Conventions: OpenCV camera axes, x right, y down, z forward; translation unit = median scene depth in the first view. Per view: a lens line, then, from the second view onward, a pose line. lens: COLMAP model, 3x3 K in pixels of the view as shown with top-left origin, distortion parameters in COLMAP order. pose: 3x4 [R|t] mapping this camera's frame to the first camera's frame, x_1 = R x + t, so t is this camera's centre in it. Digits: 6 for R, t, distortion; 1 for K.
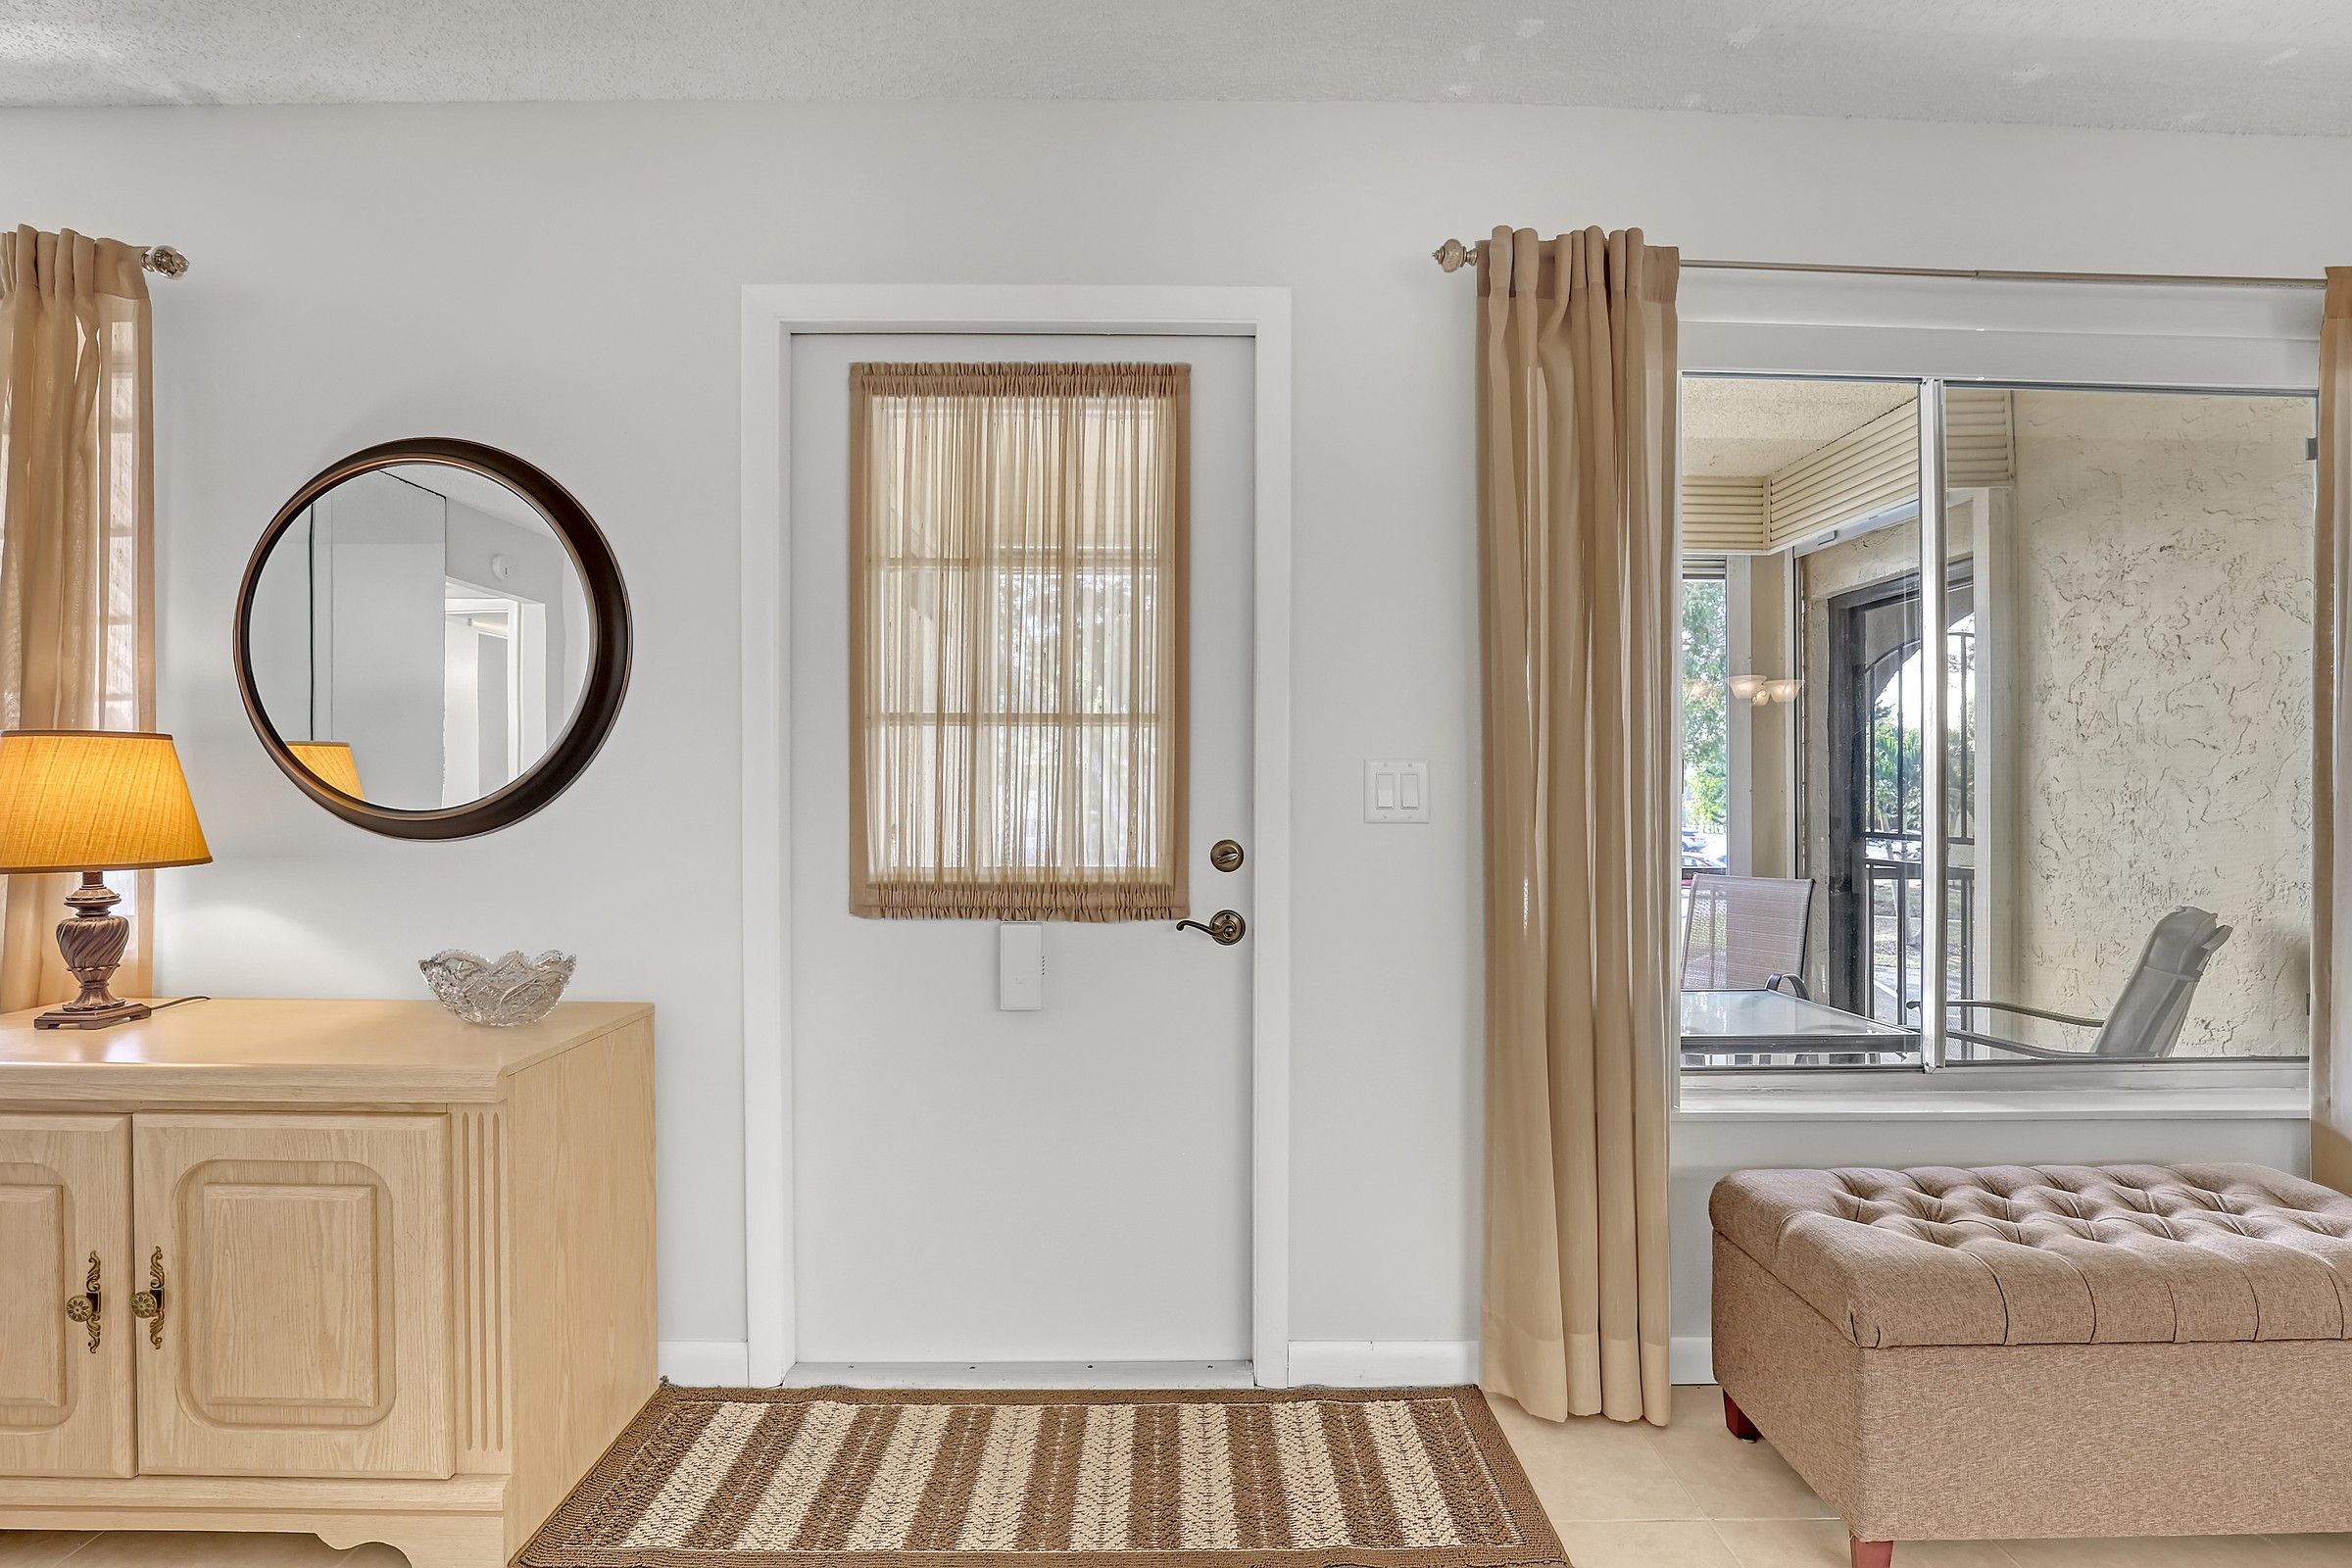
lens RADIAL K [[1094.9, 0, 1183.8], [0, 1094.9, 788.1], [0, 0, 1]] dist [-0.029387, 0.001685]
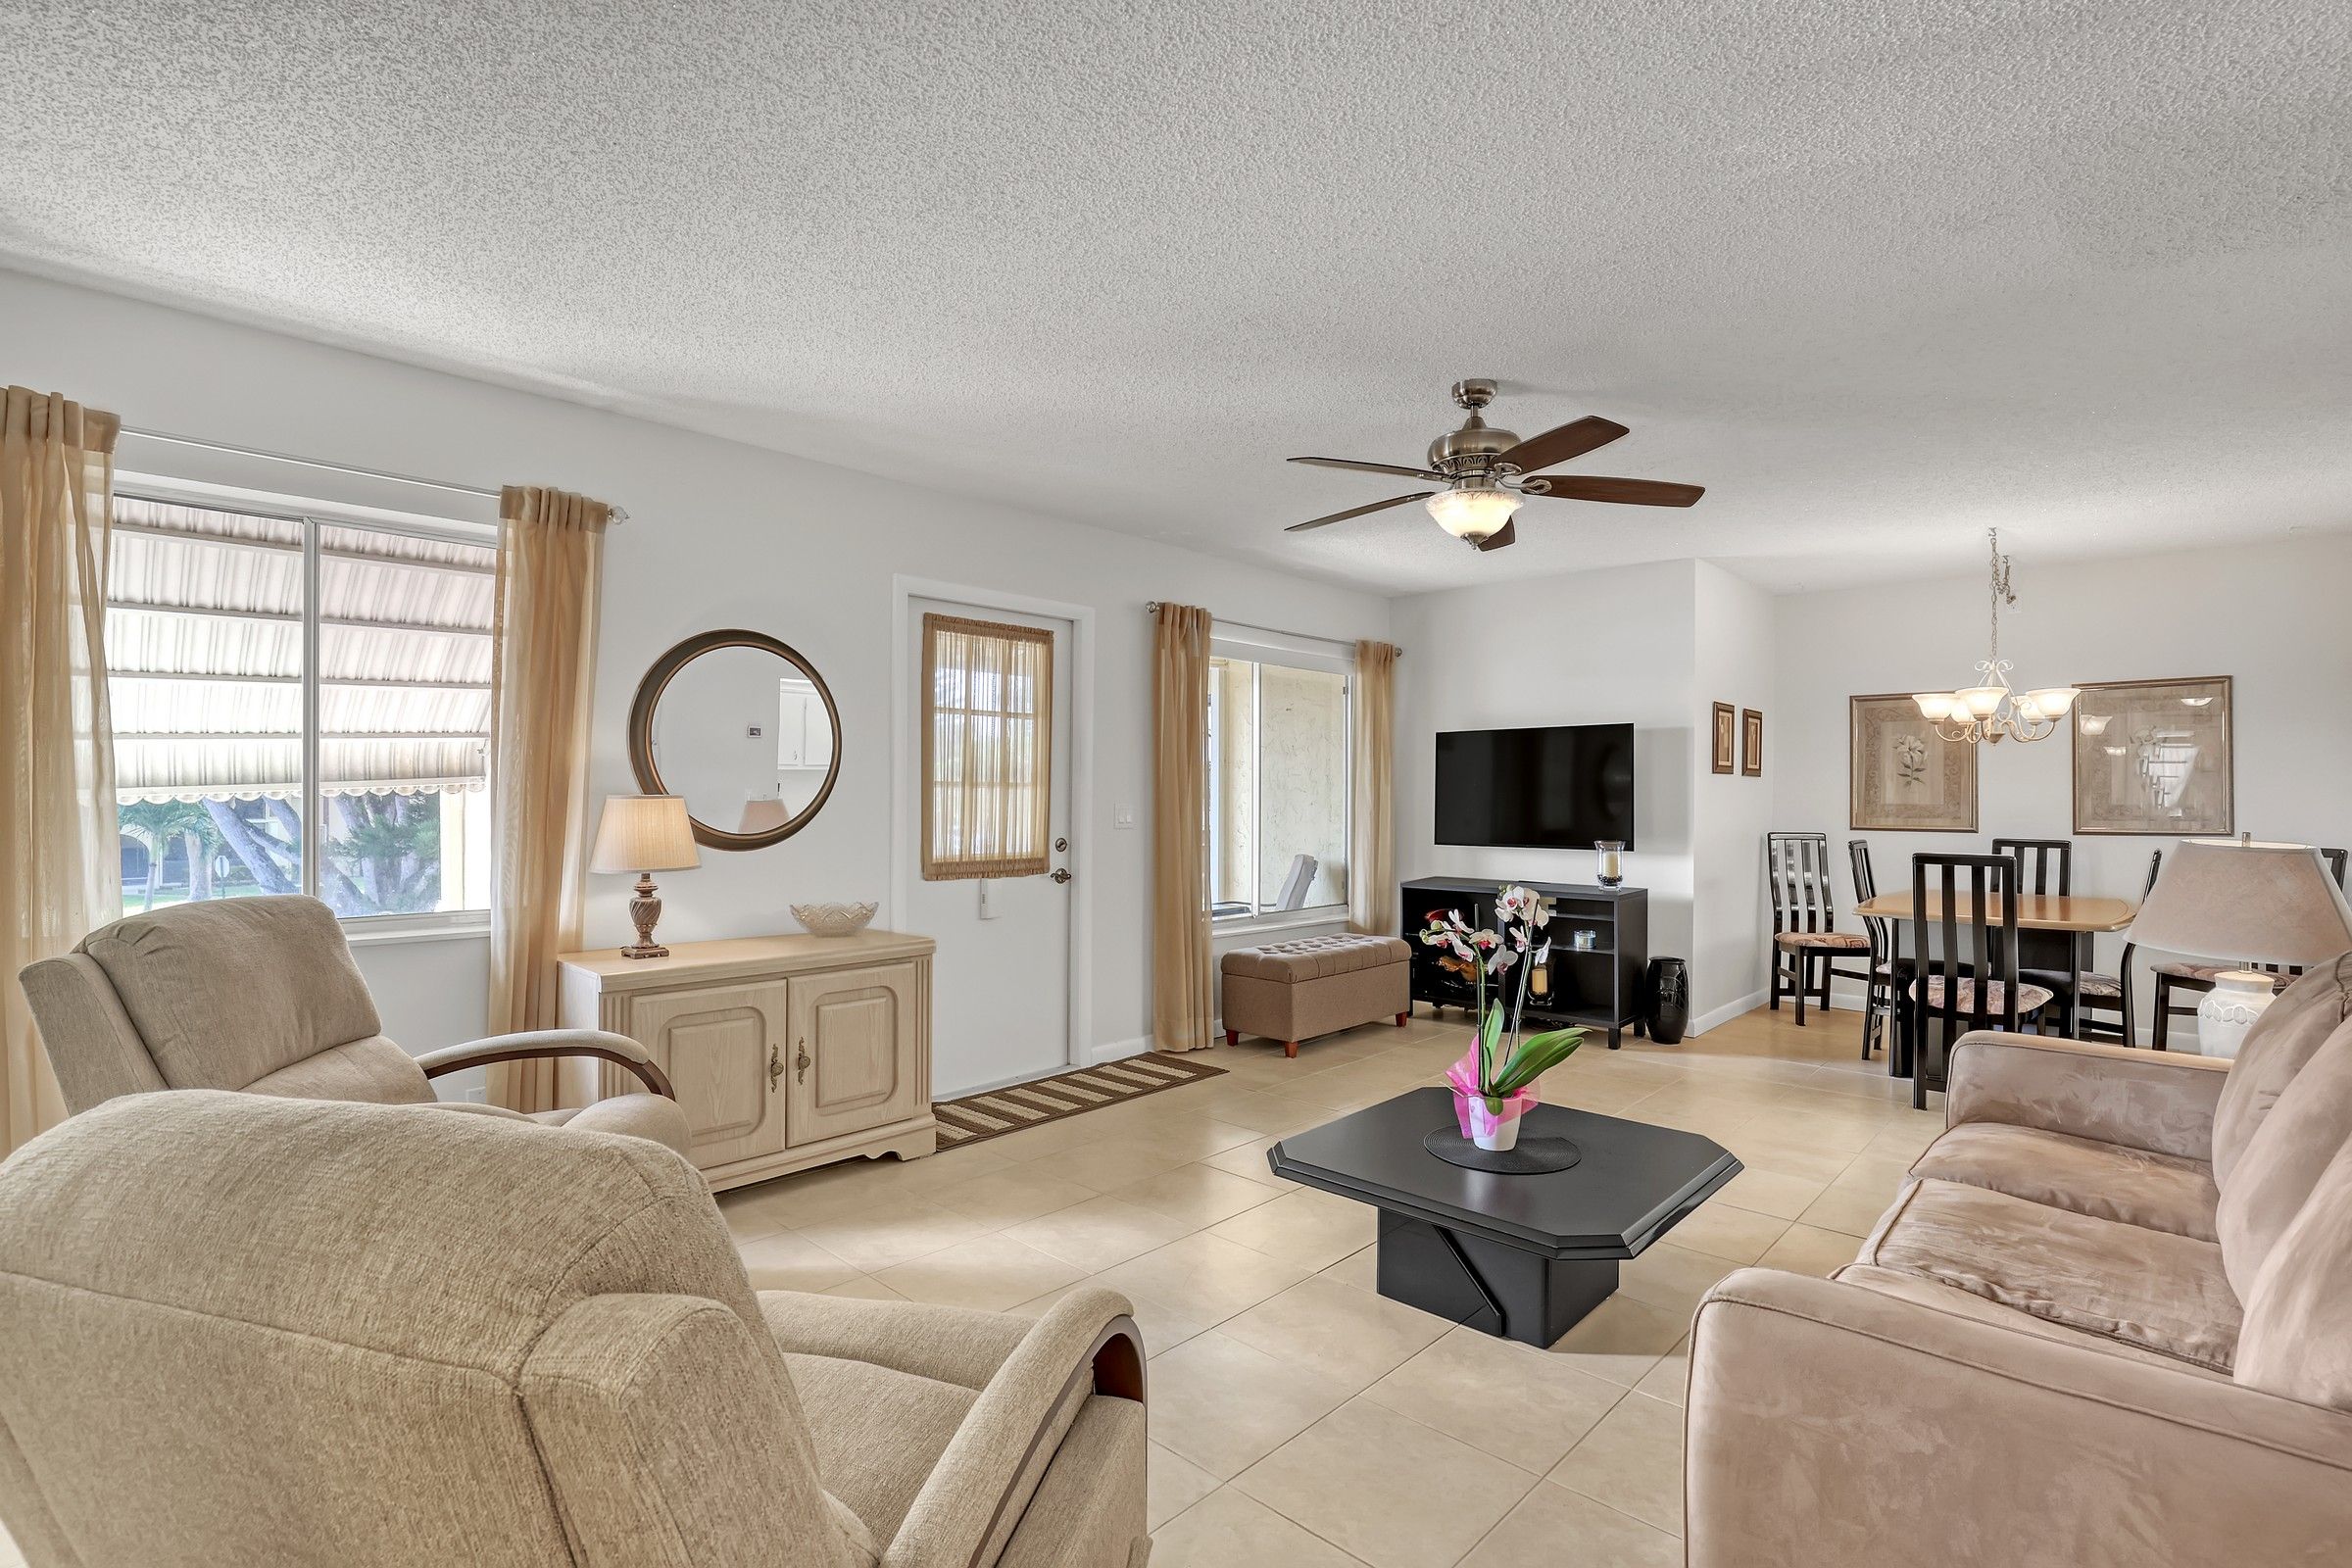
lens RADIAL K [[1094.9, 0, 1199.0], [0, 1094.9, 789.2], [0, 0, 1]] dist [-0.029387, 0.001685]
pose [[0.691343, 0.003298, 0.722519, -1.448932], [-0.002382, 0.999995, -0.002286, -0.051784], [-0.722523, -0.000141, 0.691347, -0.812314]]
